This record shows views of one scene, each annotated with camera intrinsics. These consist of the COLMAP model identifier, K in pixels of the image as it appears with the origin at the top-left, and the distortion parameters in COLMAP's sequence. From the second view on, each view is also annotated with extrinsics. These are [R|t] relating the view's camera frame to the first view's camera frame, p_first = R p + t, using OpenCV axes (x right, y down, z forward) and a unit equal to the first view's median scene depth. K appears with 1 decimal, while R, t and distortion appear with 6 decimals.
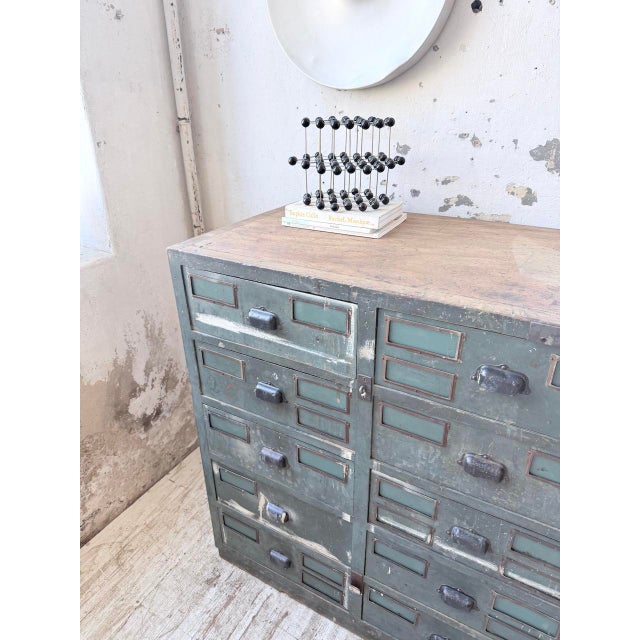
lens RADIAL K [[453.8, 0, 315.3], [0, 453.8, 317.8], [0, 0, 1]] dist [0.070938, -0.106418]
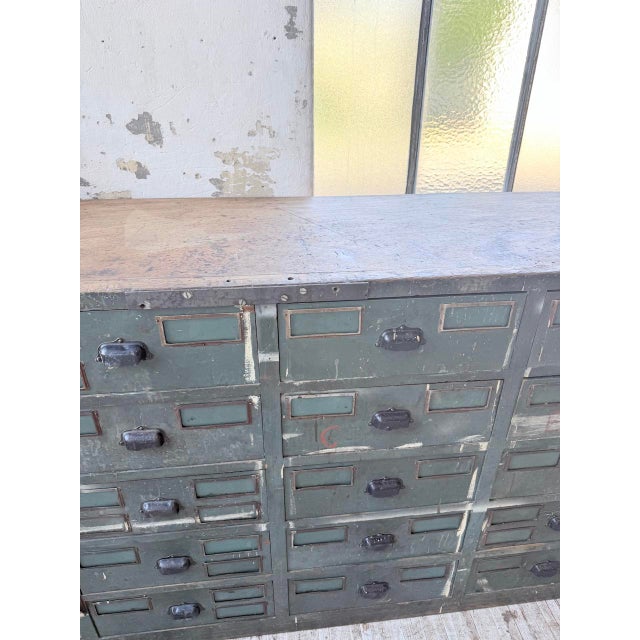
lens RADIAL K [[453.8, 0, 321.5], [0, 453.8, 320.7], [0, 0, 1]] dist [0.070938, -0.106418]
pose [[0.799348, -0.271668, 0.535946, 0.152350], [0.245199, 0.961789, 0.121818, 0.032543], [-0.548561, 0.034039, 0.835417, -0.063890]]
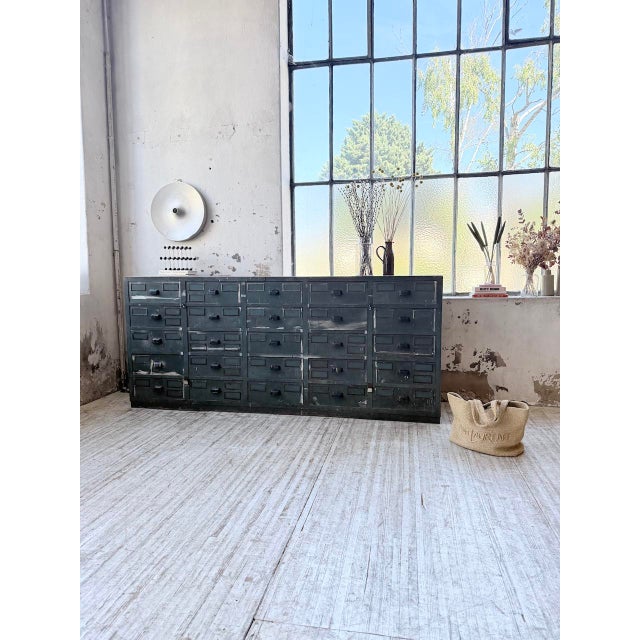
lens RADIAL K [[453.8, 0, 324.1], [0, 453.8, 317.6], [0, 0, 1]] dist [0.070938, -0.106418]
pose [[0.943189, -0.022800, 0.331475, -0.047149], [0.140368, 0.931585, -0.335329, 1.383597], [-0.301152, 0.362807, 0.881861, -2.205179]]
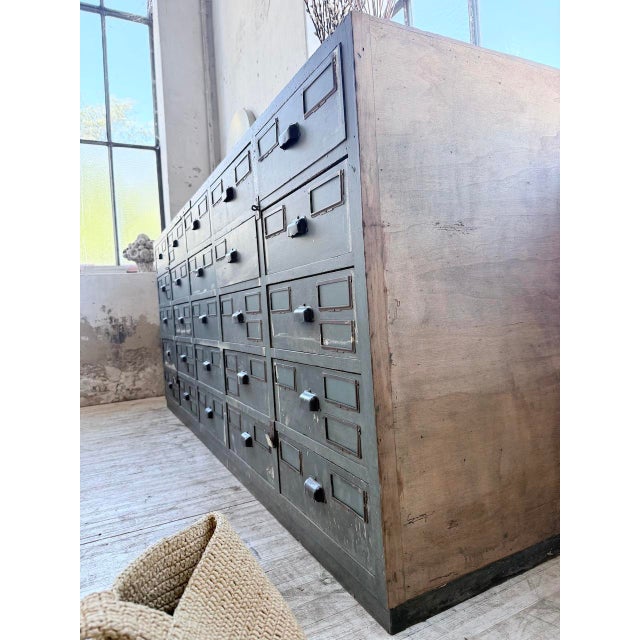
lens RADIAL K [[453.8, 0, 320.9], [0, 453.8, 316.4], [0, 0, 1]] dist [0.070938, -0.106418]
pose [[0.840103, -0.033946, -0.541363, 1.877470], [-0.188140, 0.917846, -0.349516, 0.962944], [0.508753, 0.395482, 0.764699, -0.415427]]
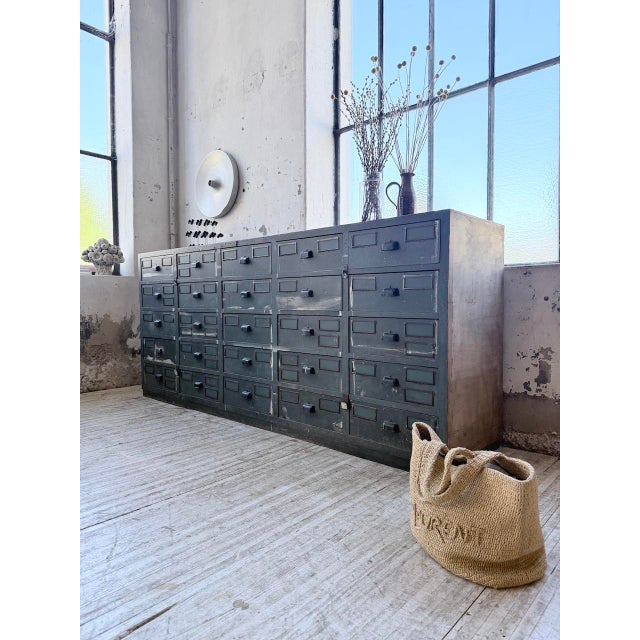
lens RADIAL K [[453.8, 0, 317.7], [0, 453.8, 317.4], [0, 0, 1]] dist [0.070938, -0.106418]
pose [[0.978006, 0.015301, -0.208014, 1.461956], [-0.097362, 0.915474, -0.390420, 1.282070], [0.184458, 0.402086, 0.896829, -1.366056]]
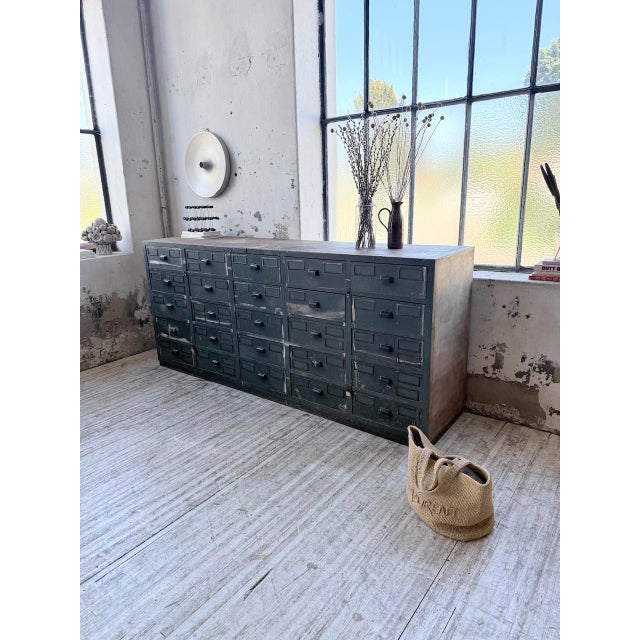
lens RADIAL K [[453.8, 0, 319.7], [0, 453.8, 318.4], [0, 0, 1]] dist [0.070938, -0.106418]
pose [[0.993292, 0.015589, -0.114581, 1.306807], [-0.036658, 0.982213, -0.184159, 0.934435], [0.109672, 0.187124, 0.976195, -1.968508]]
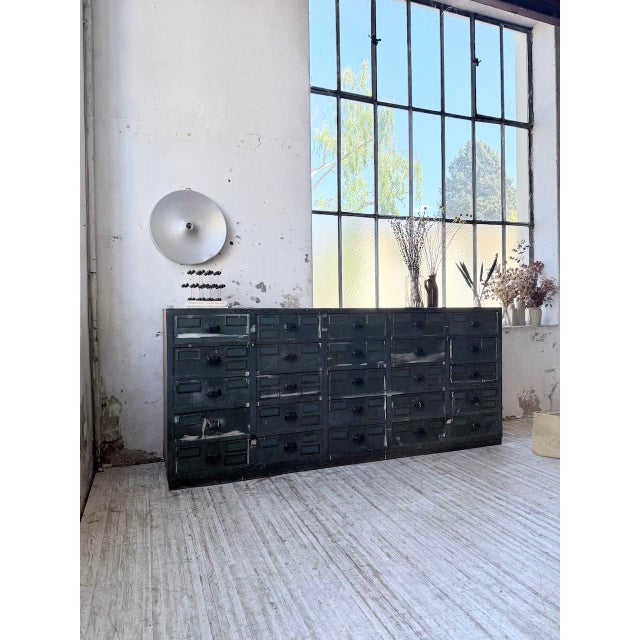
lens RADIAL K [[453.8, 0, 321.0], [0, 453.8, 316.1], [0, 0, 1]] dist [0.070938, -0.106418]
pose [[0.626894, 0.002370, 0.779101, -1.611331], [0.343518, 0.896704, -0.279136, 0.811060], [-0.699284, 0.442624, 0.561325, -0.916208]]
